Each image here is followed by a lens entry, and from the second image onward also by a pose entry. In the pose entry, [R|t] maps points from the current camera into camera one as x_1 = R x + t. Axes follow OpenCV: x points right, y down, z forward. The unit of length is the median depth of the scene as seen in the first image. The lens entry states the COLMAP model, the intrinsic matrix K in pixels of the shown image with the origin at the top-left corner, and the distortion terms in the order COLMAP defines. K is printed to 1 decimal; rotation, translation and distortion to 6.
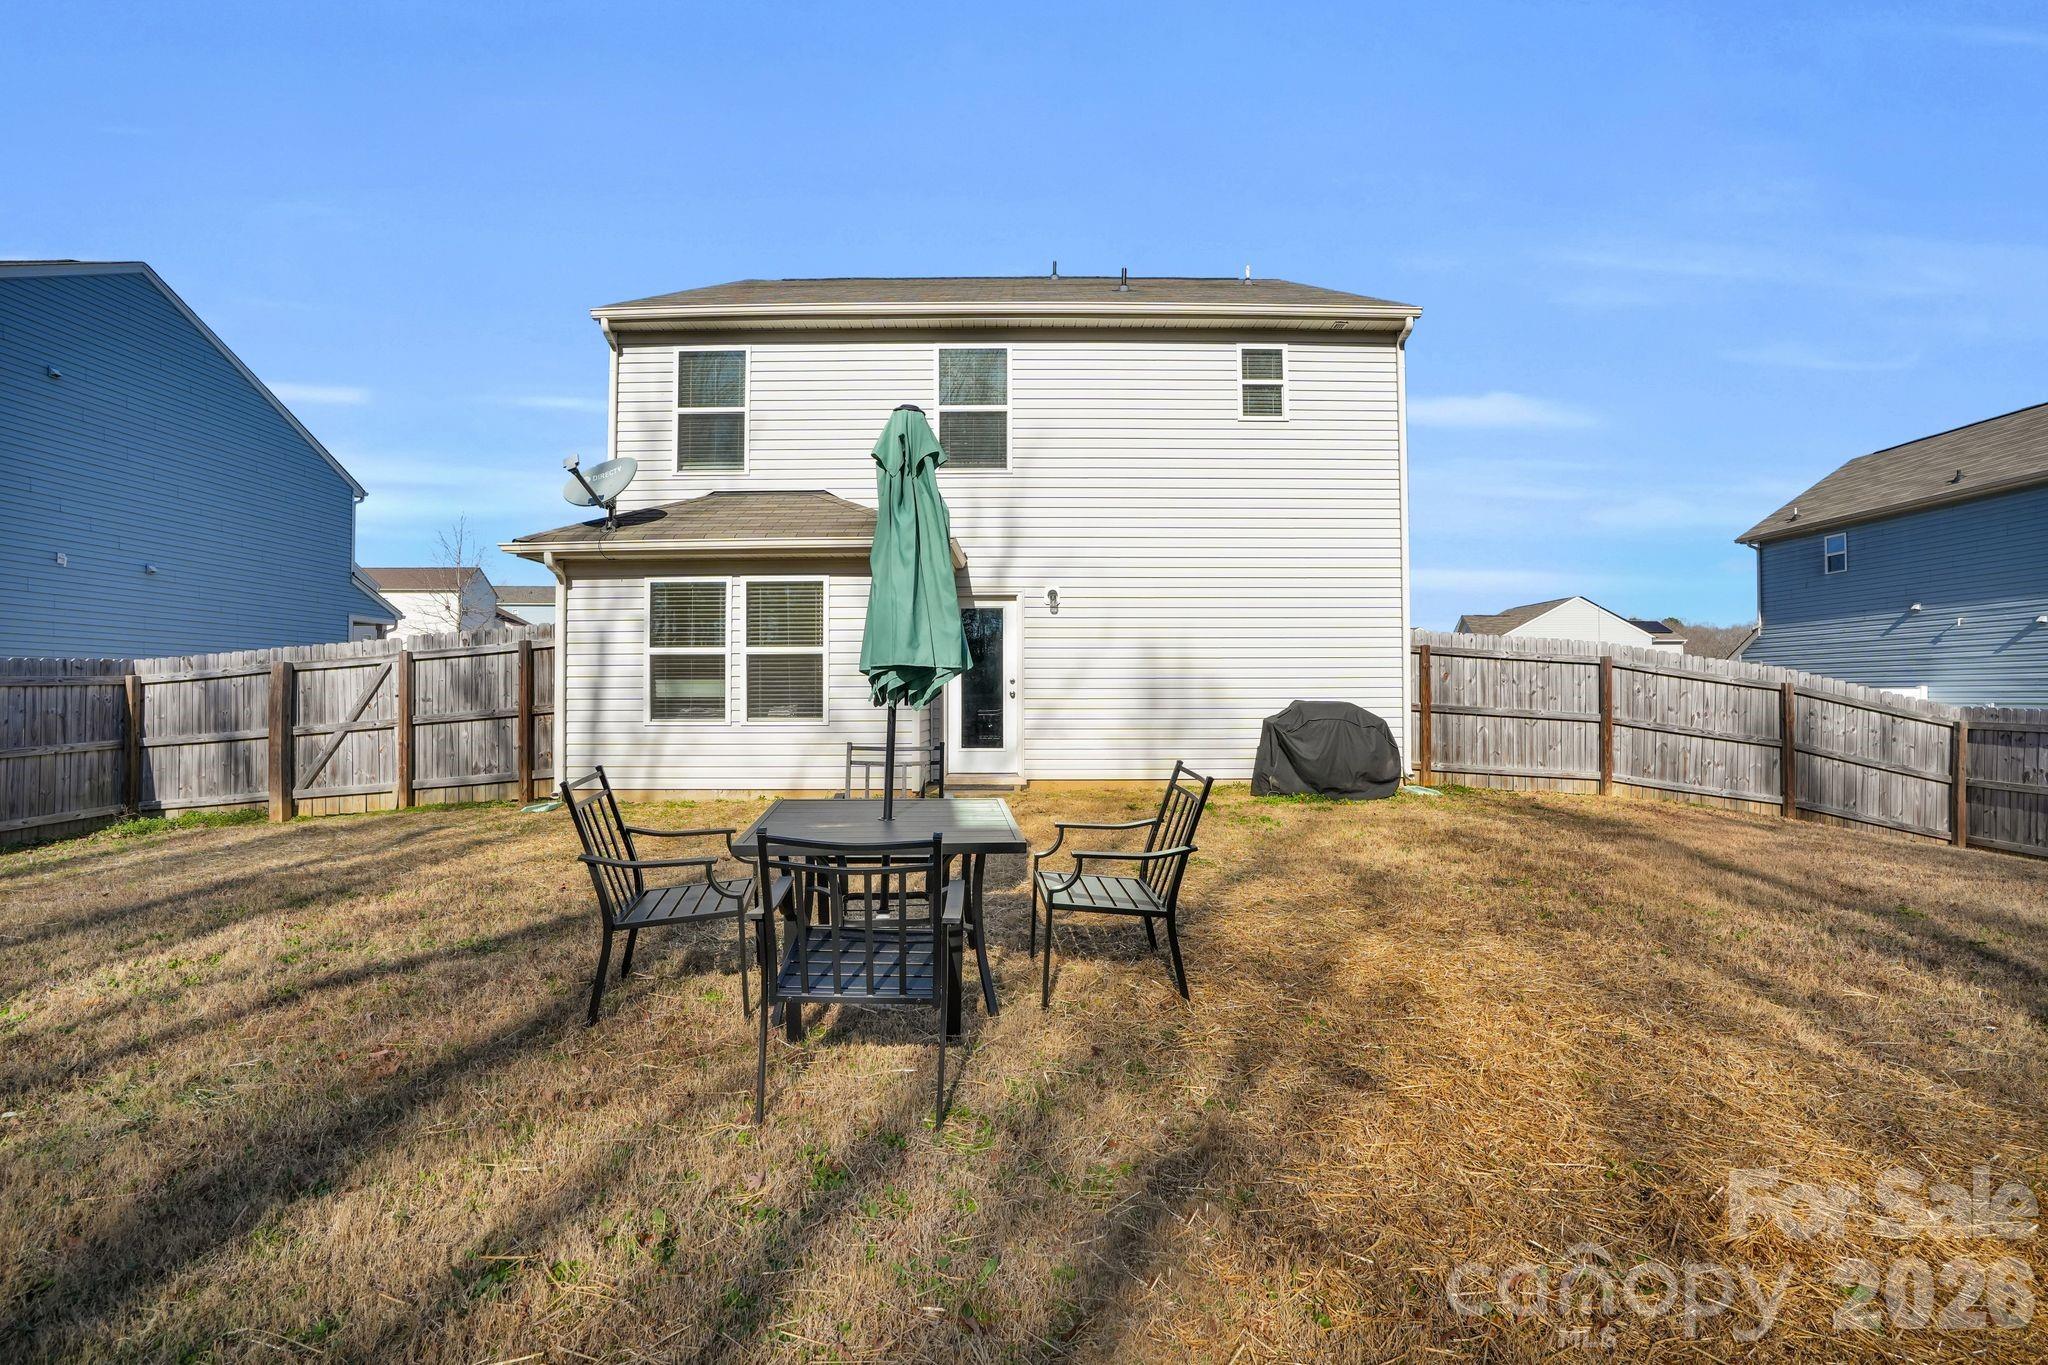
lens RADIAL K [[892.3, 0, 1022.4], [0, 892.3, 686.2], [0, 0, 1]] dist [-0.026119, 0.001393]
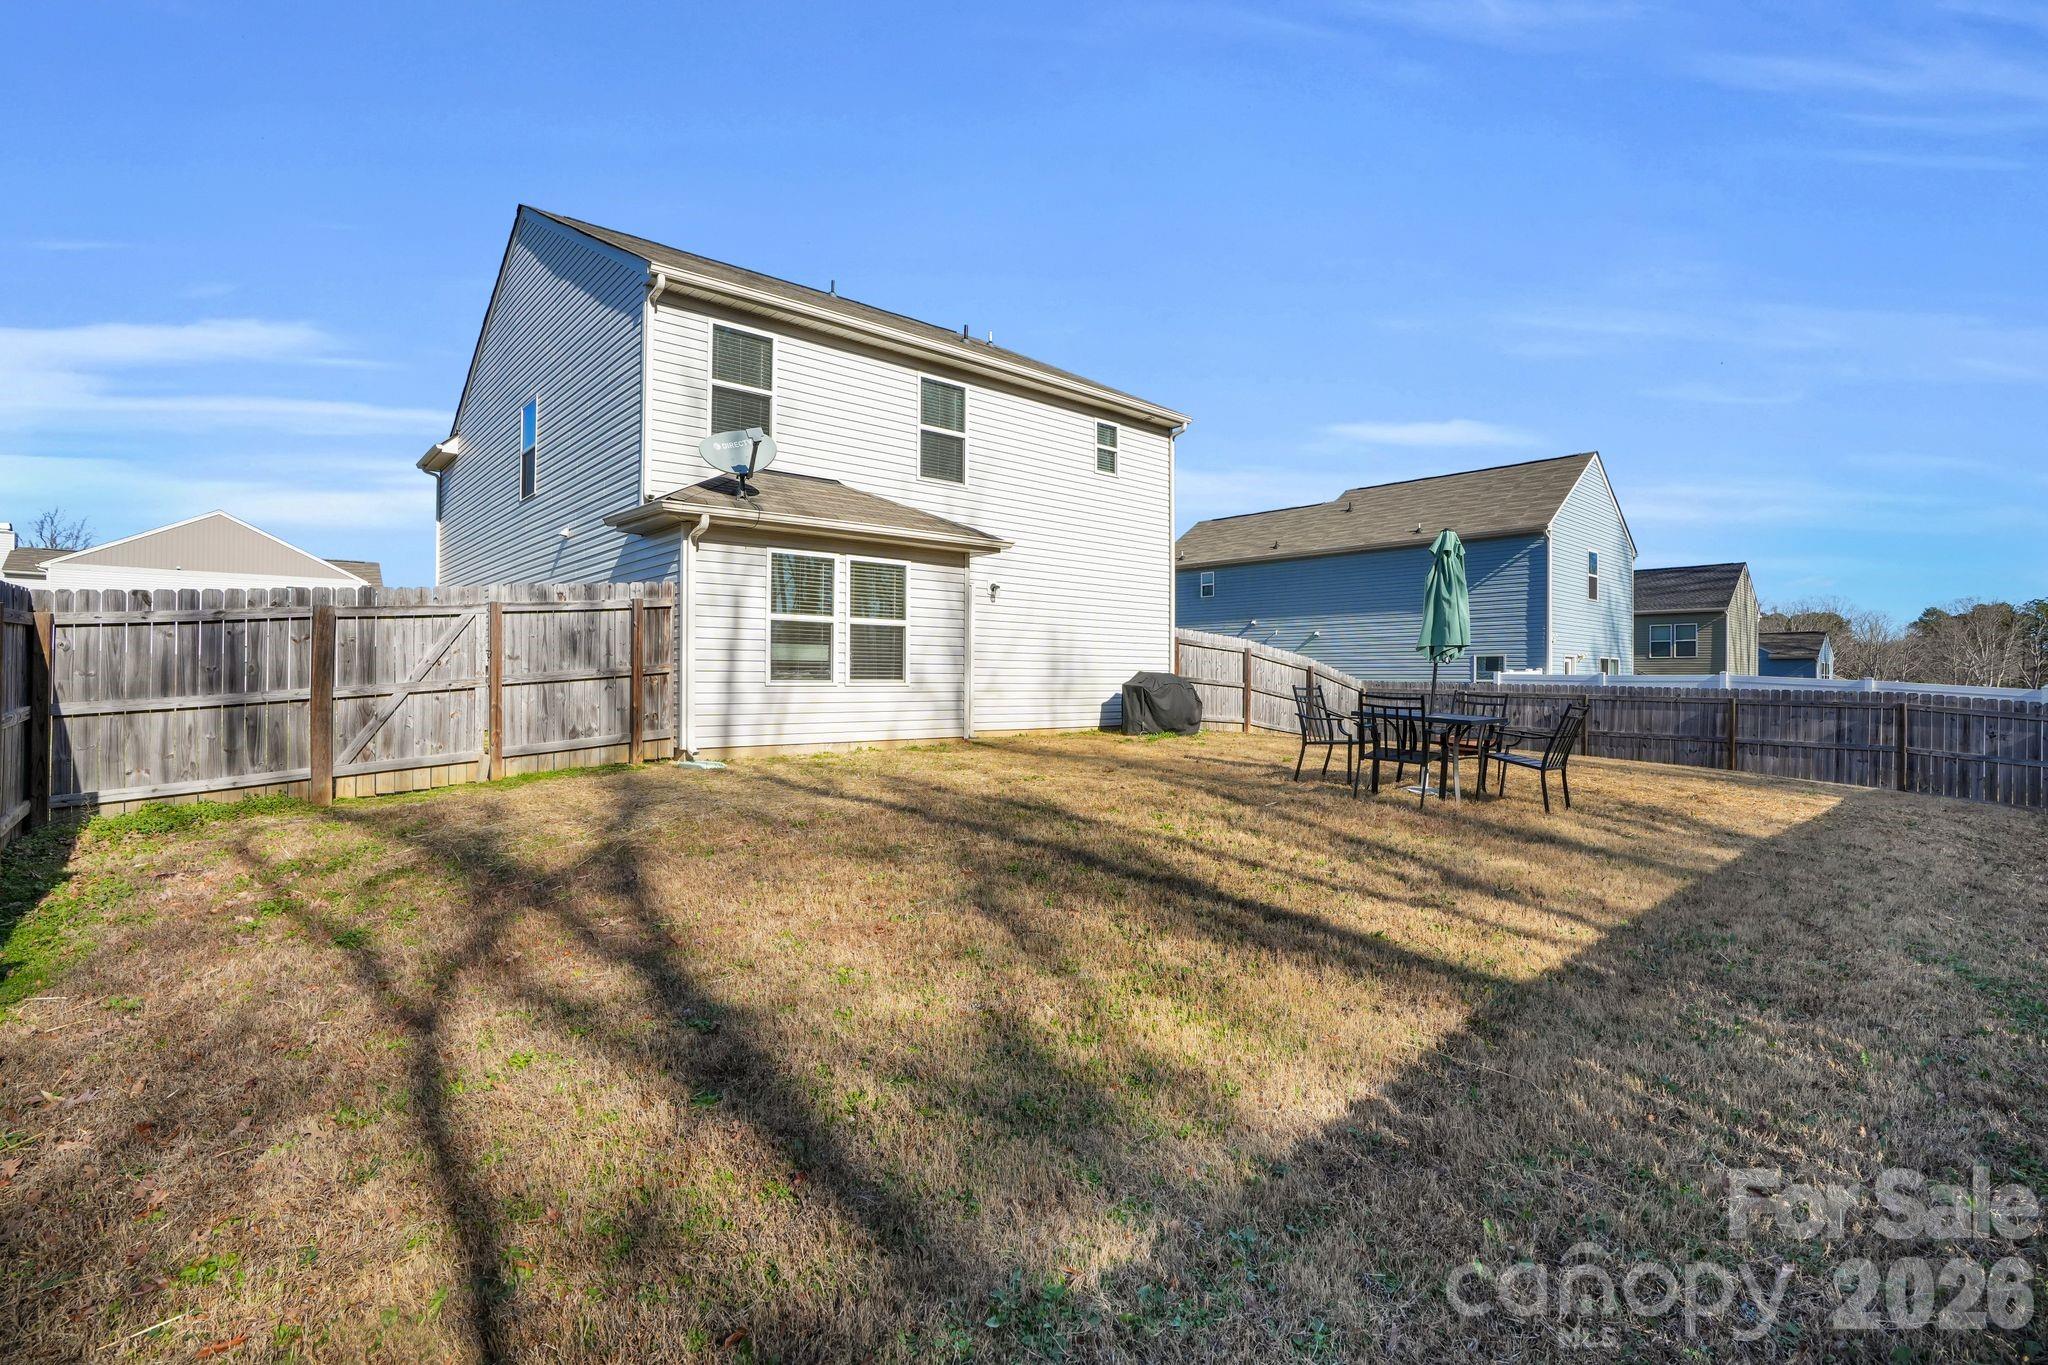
lens RADIAL K [[957.5, 0, 1028.2], [0, 957.5, 679.3], [0, 0, 1]] dist [-0.069436, 0.023729]
pose [[0.747723, 0.007655, 0.663967, -0.841067], [-0.011565, 0.999932, 0.001496, 0.027316], [-0.663910, -0.008797, 0.747761, -0.061356]]
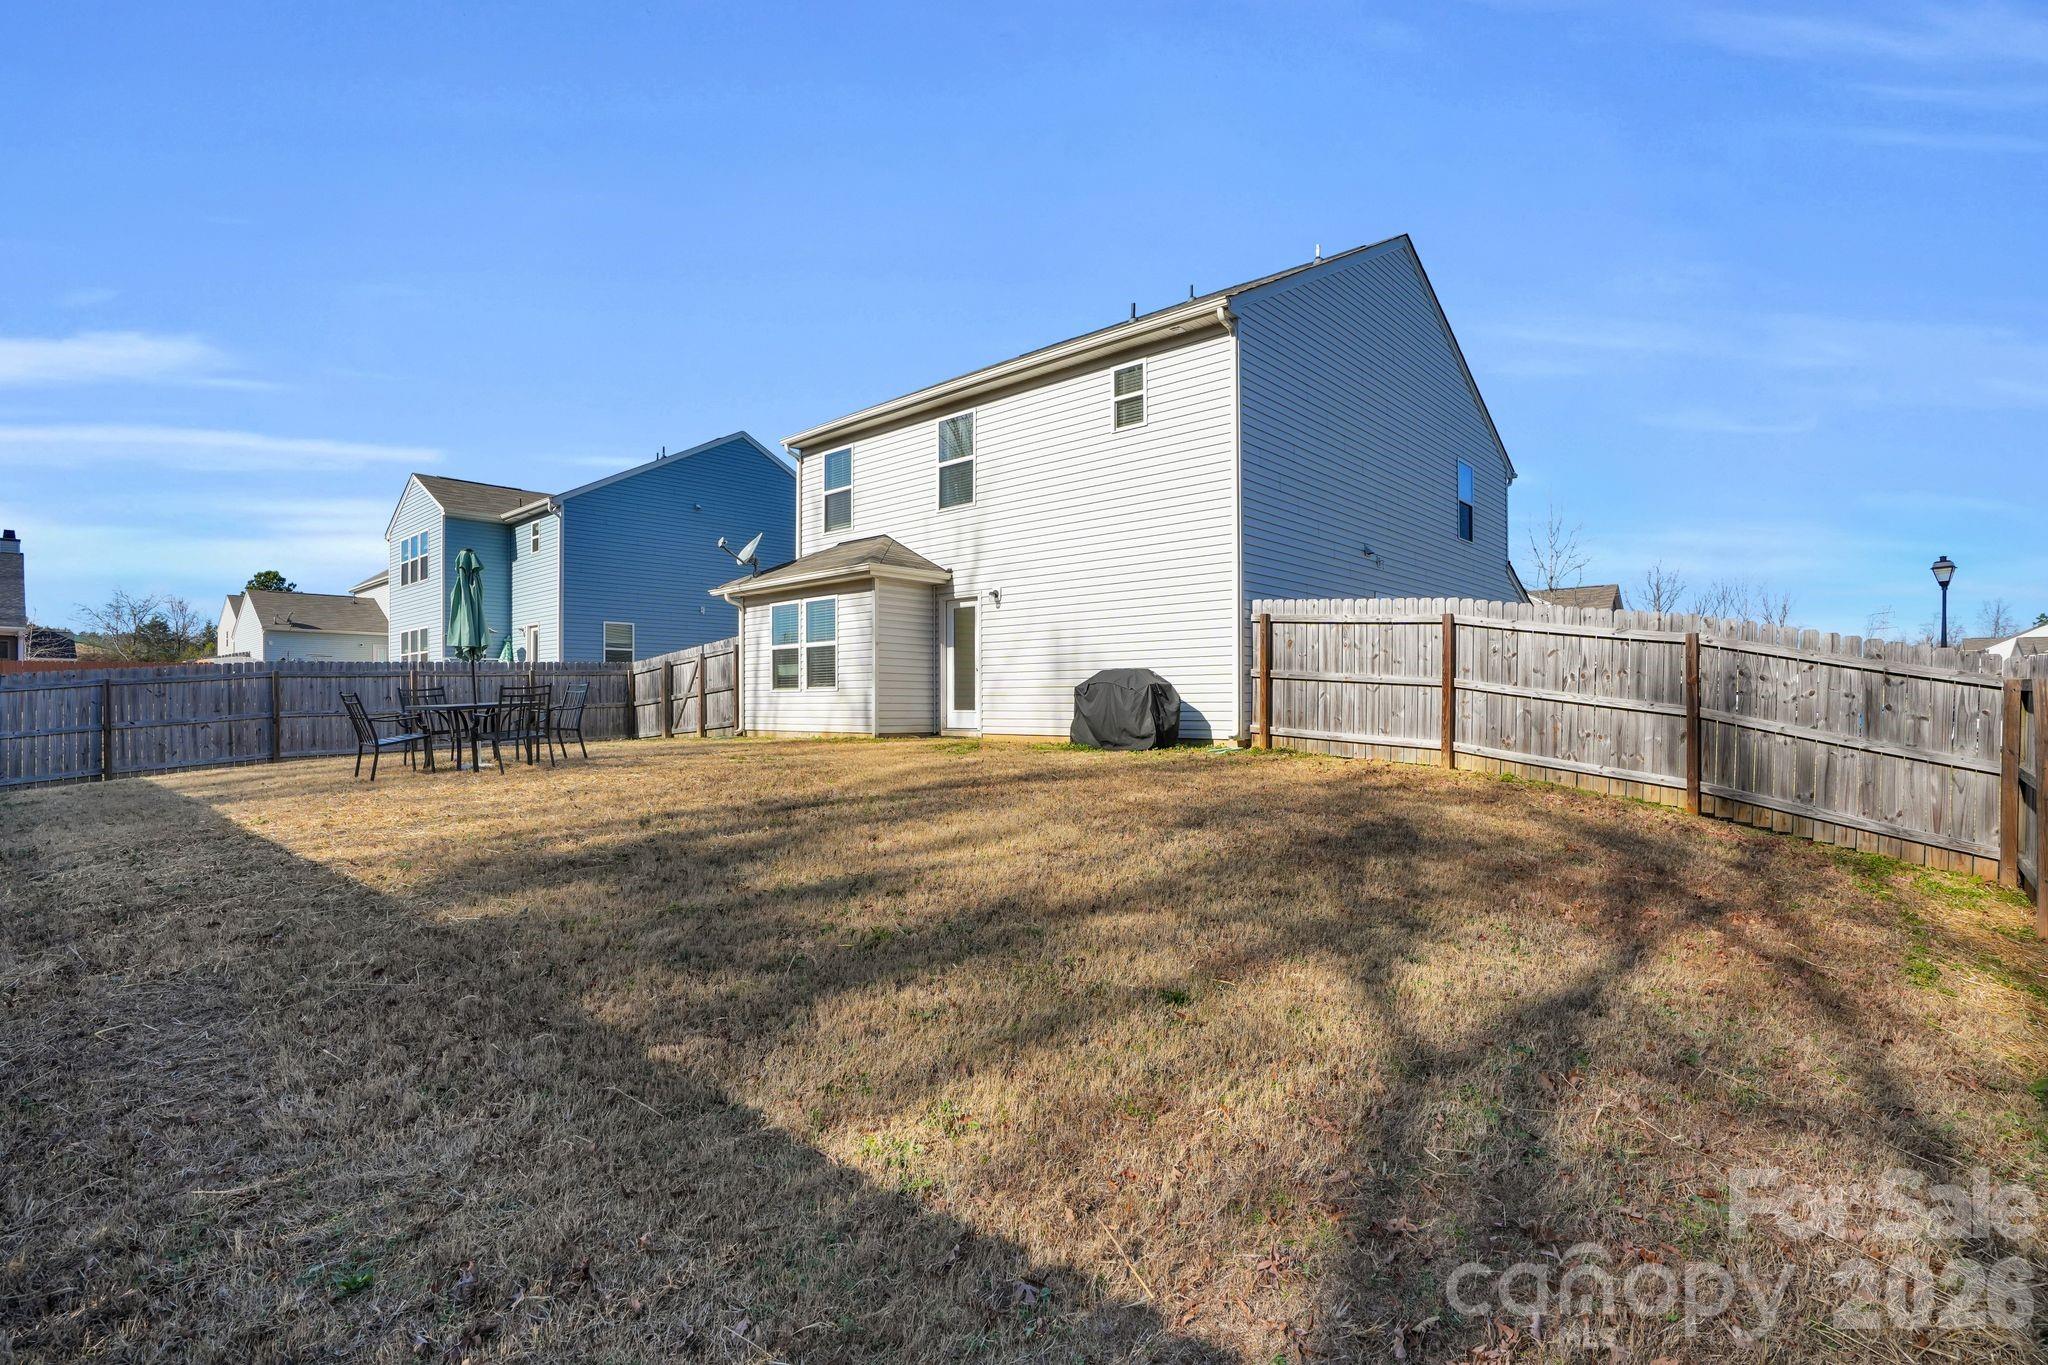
lens RADIAL K [[957.5, 0, 1024.3], [0, 957.5, 694.3], [0, 0, 1]] dist [-0.069436, 0.023729]
pose [[0.740040, -0.005778, -0.672538, 1.009189], [0.009602, 0.999952, 0.001975, 0.043228], [0.672495, -0.007919, 0.740060, -0.012070]]
